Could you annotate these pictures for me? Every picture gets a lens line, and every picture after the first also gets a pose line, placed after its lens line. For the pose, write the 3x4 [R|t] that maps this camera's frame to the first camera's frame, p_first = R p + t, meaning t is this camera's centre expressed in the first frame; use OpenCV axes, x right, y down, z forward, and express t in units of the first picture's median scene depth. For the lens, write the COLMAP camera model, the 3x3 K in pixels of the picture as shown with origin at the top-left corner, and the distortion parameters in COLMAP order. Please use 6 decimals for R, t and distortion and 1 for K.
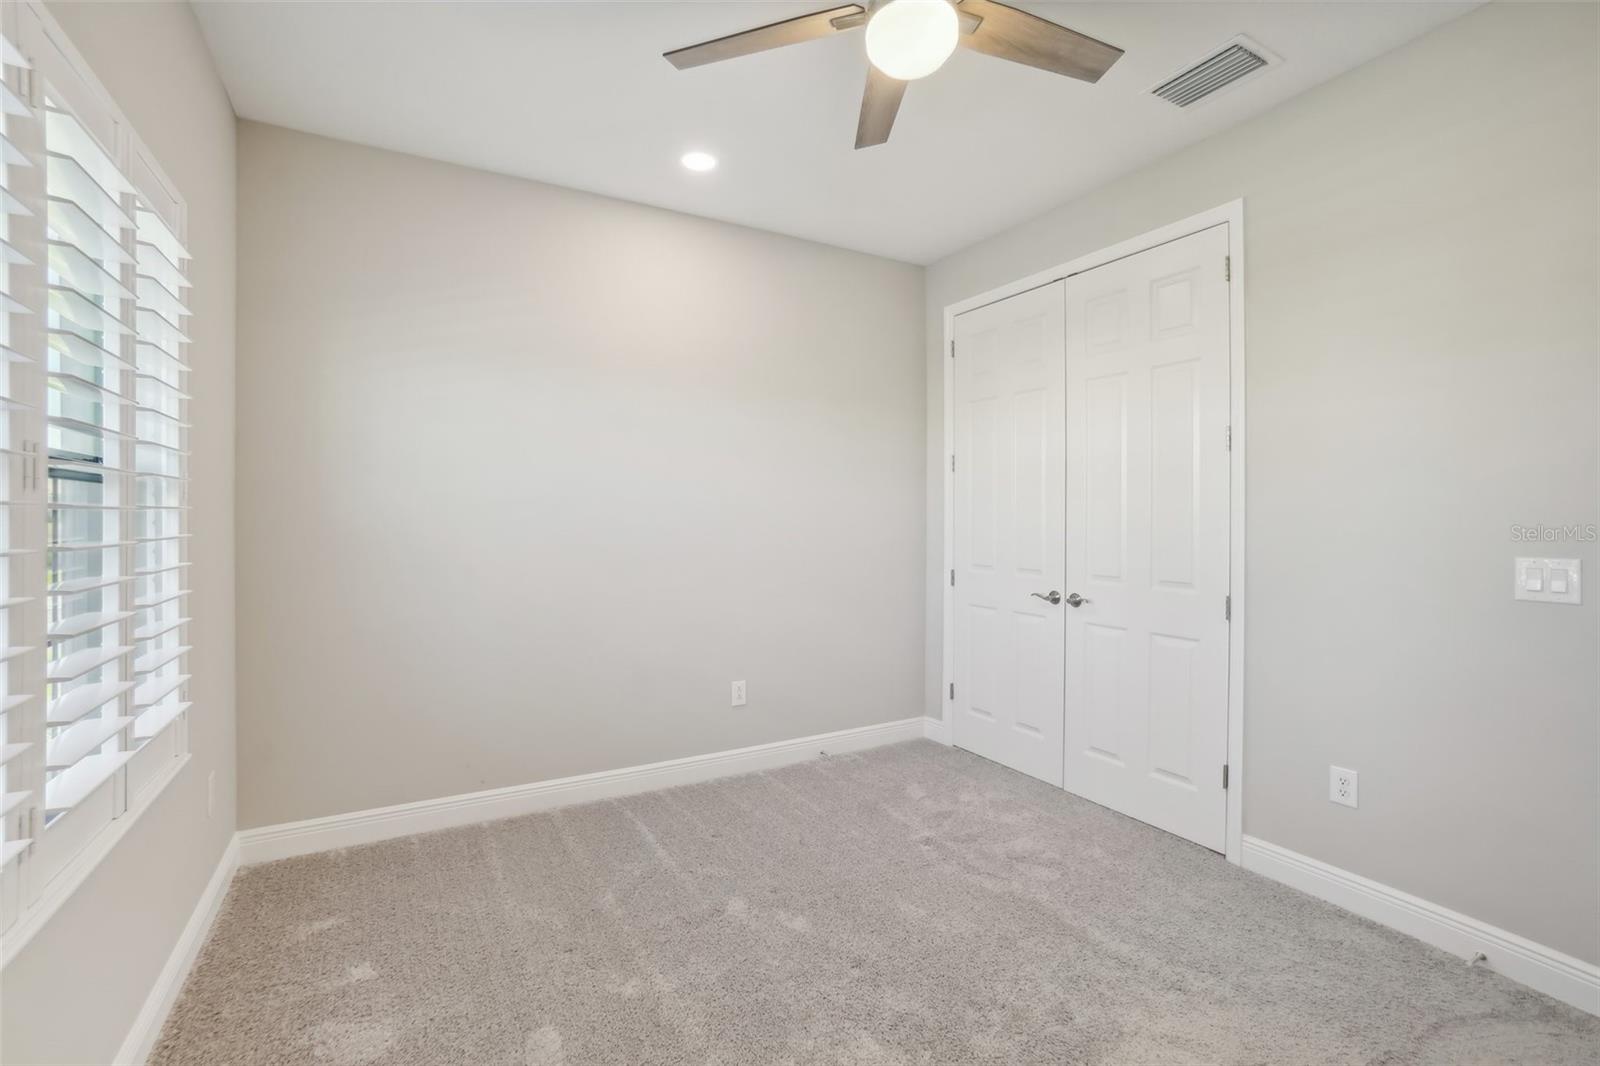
lens RADIAL K [[715.0, 0, 801.9], [0, 715.0, 512.9], [0, 0, 1]] dist [-0.036497, 0.000931]
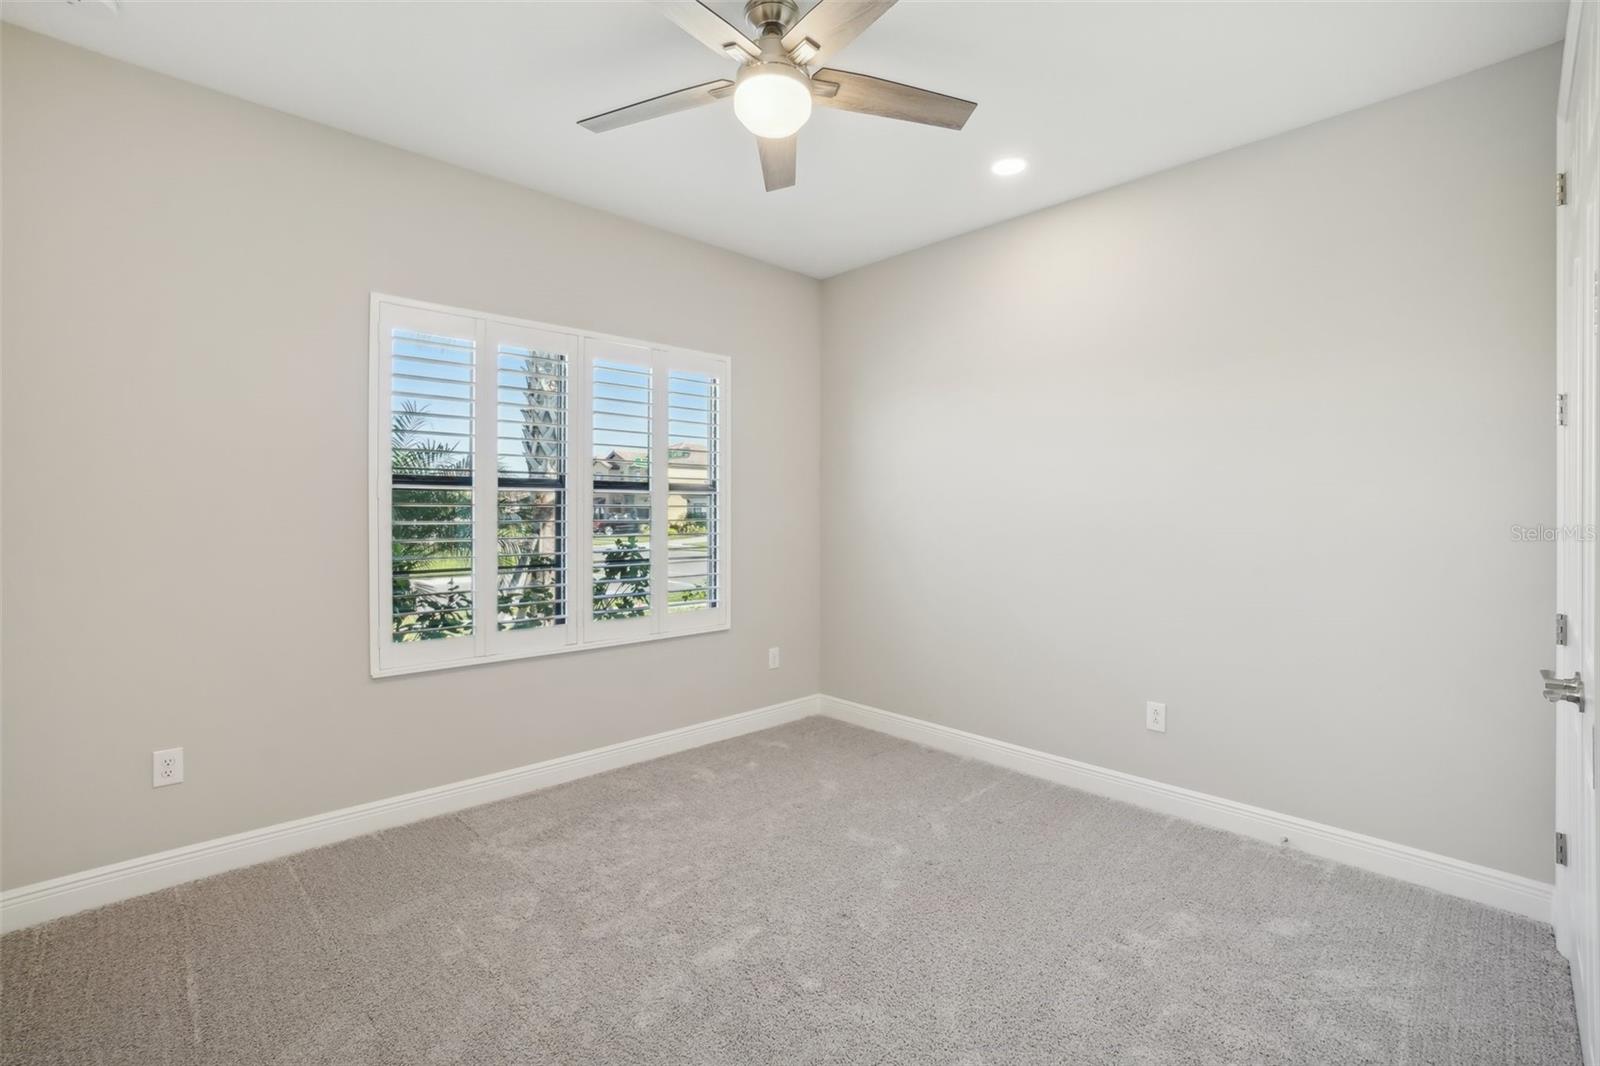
lens RADIAL K [[715.0, 0, 801.9], [0, 715.0, 512.9], [0, 0, 1]] dist [-0.036497, 0.000931]
pose [[0.231286, -0.002606, -0.972882, 0.770617], [-0.003131, 0.999989, -0.003423, 0.012463], [0.972881, 0.003838, 0.231275, 0.460700]]
